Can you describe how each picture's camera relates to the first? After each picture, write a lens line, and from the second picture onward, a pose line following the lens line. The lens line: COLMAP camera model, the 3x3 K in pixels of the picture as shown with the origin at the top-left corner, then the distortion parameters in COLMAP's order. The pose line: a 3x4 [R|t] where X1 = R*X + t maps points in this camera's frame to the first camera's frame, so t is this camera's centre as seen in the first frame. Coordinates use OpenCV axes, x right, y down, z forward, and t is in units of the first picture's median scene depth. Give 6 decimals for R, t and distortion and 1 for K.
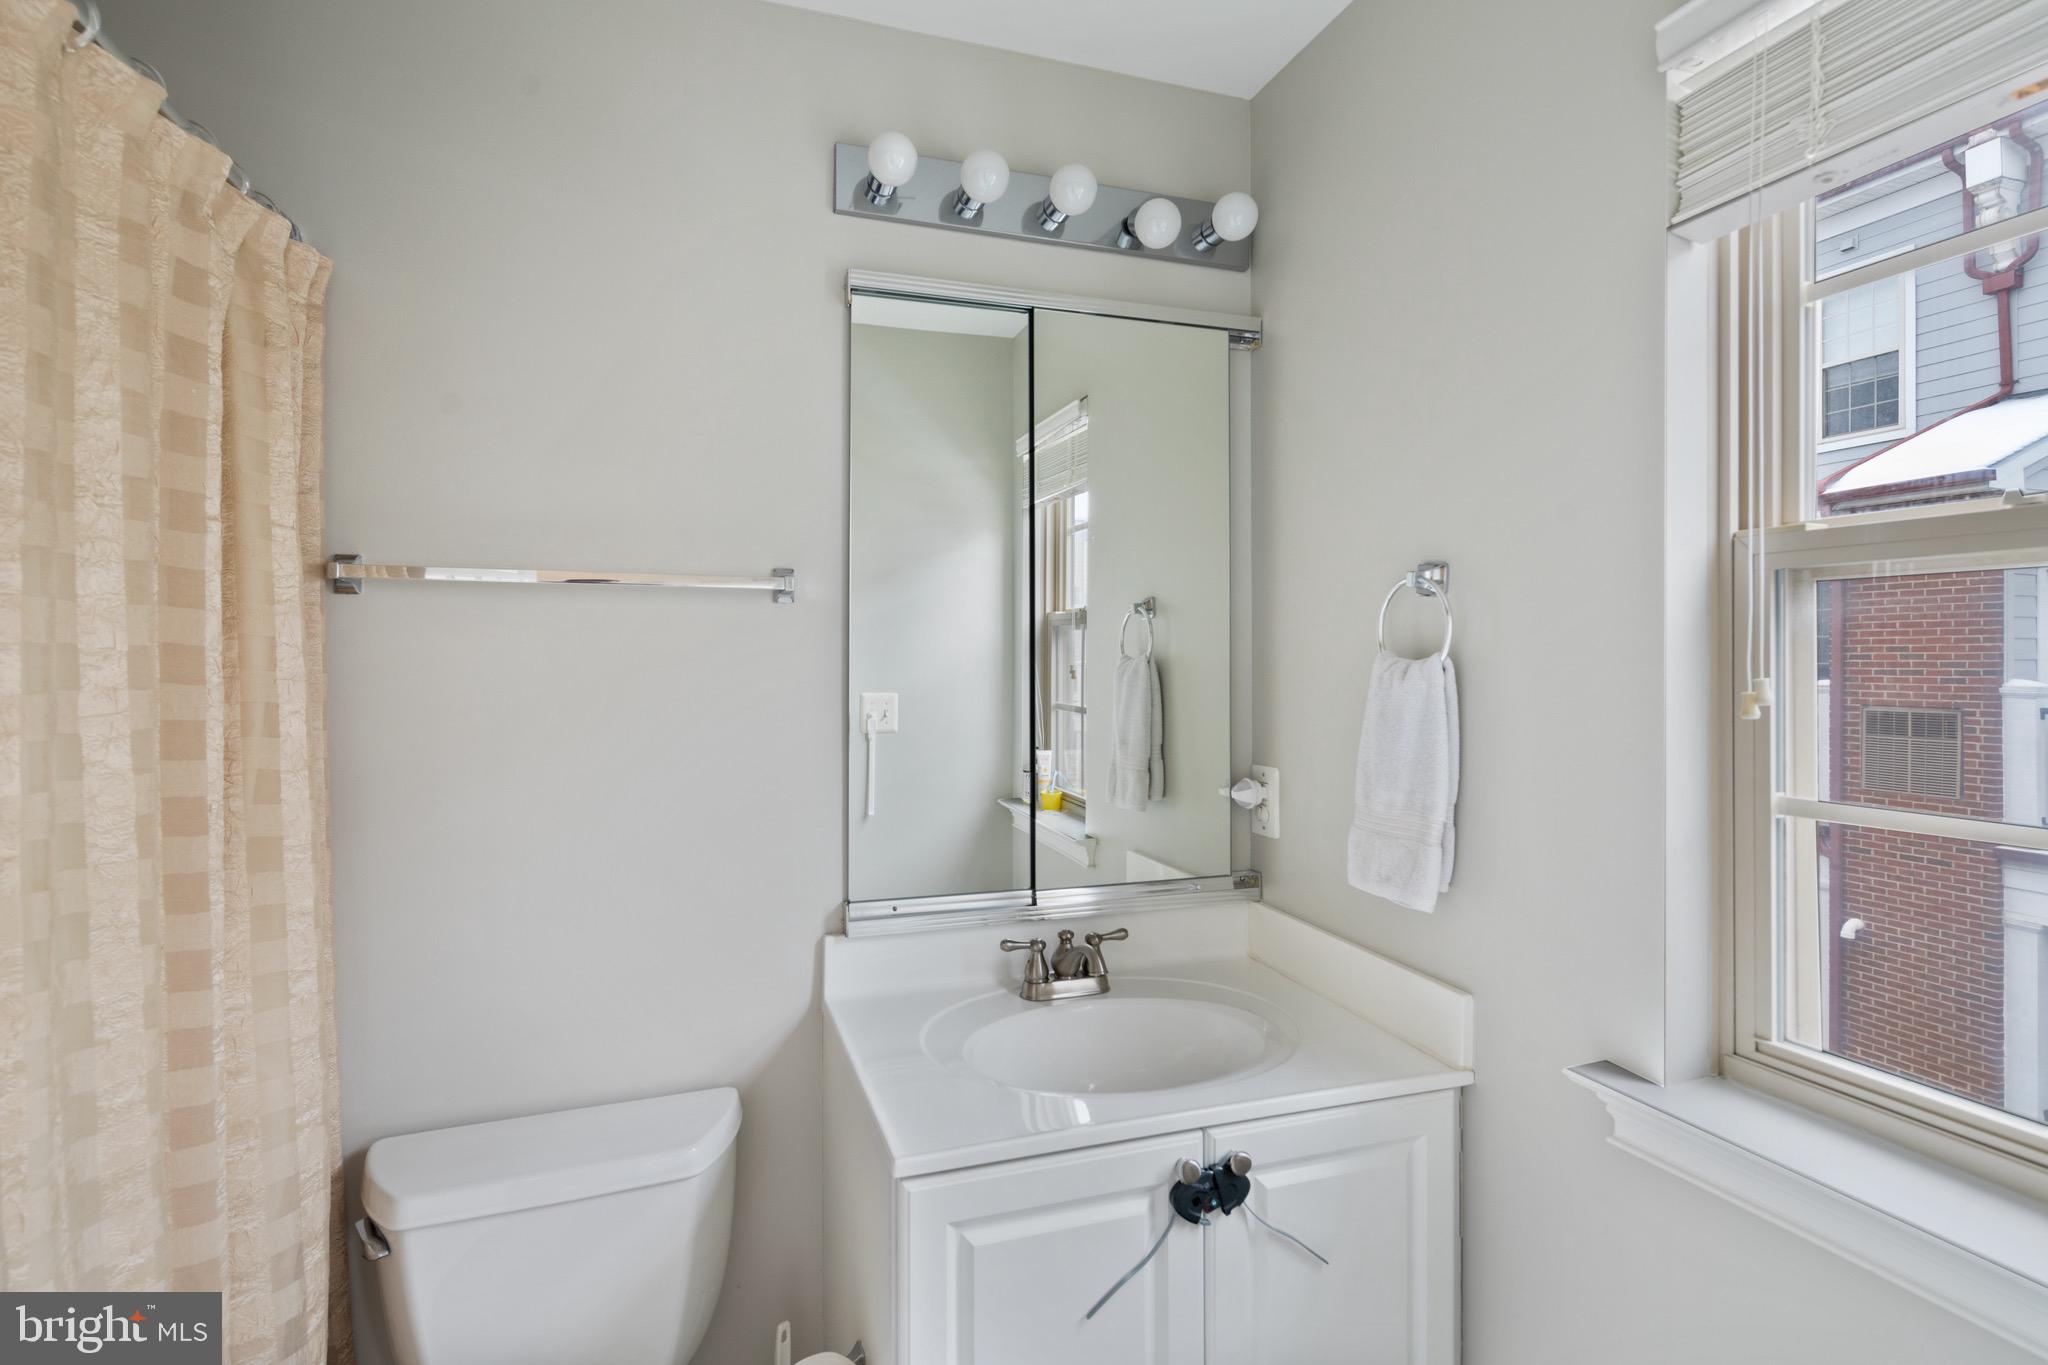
lens RADIAL K [[1019.5, 0, 1013.3], [0, 1019.5, 668.7], [0, 0, 1]] dist [-0.000901, -0.002880]
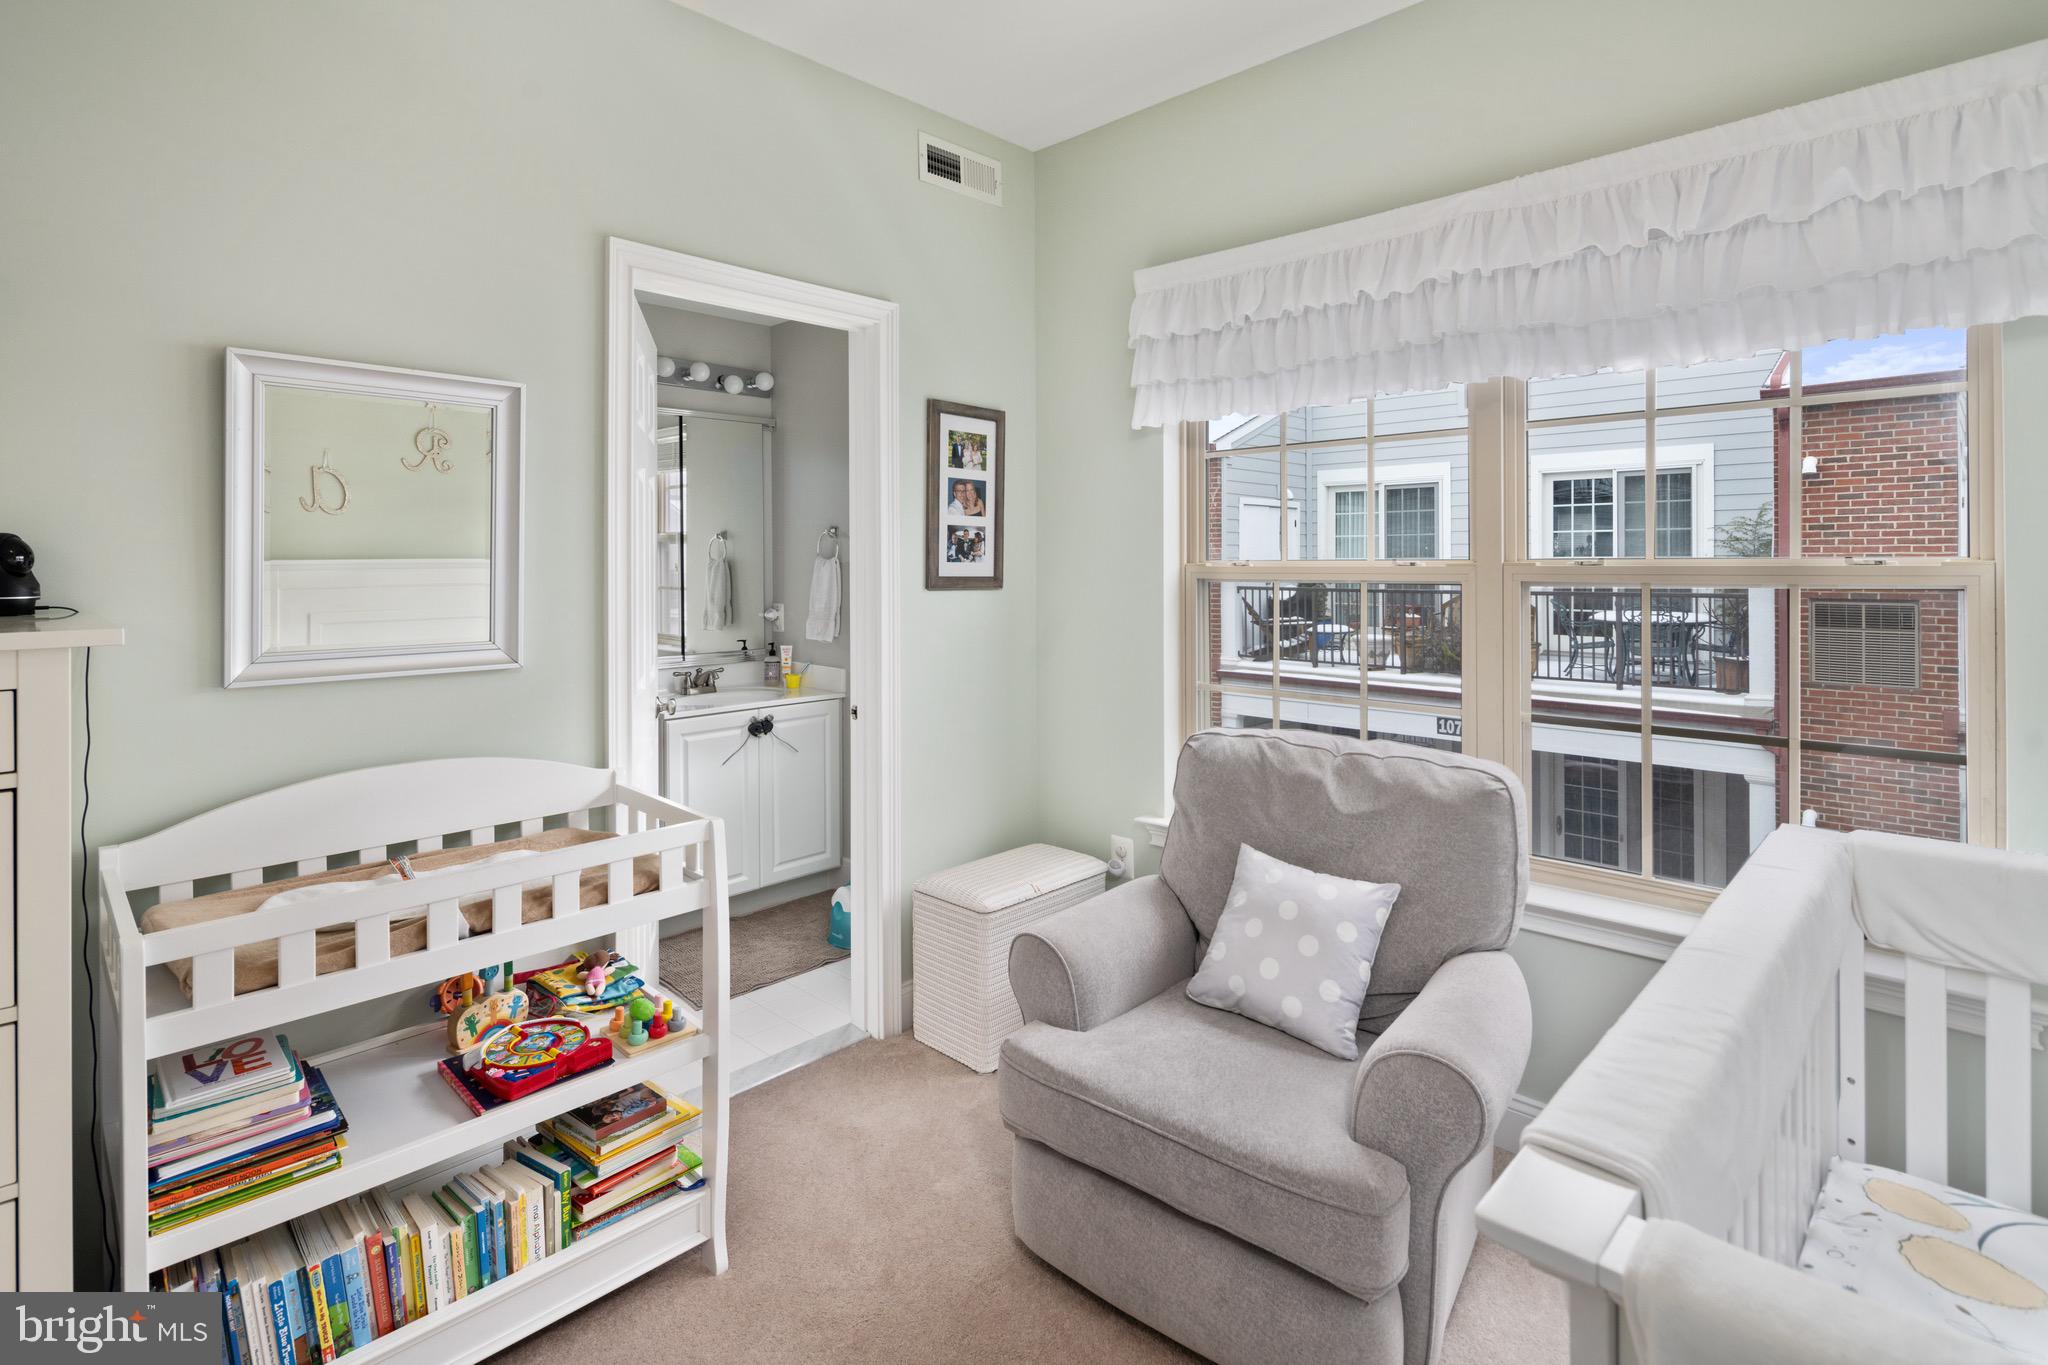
lens RADIAL K [[1019.5, 0, 1008.8], [0, 1019.5, 557.4], [0, 0, 1]] dist [-0.000901, -0.002880]
pose [[0.896247, -0.003505, 0.443542, -0.292090], [0.009796, 0.999881, -0.011892, 0.017758], [-0.443448, 0.015003, 0.896175, -1.231489]]
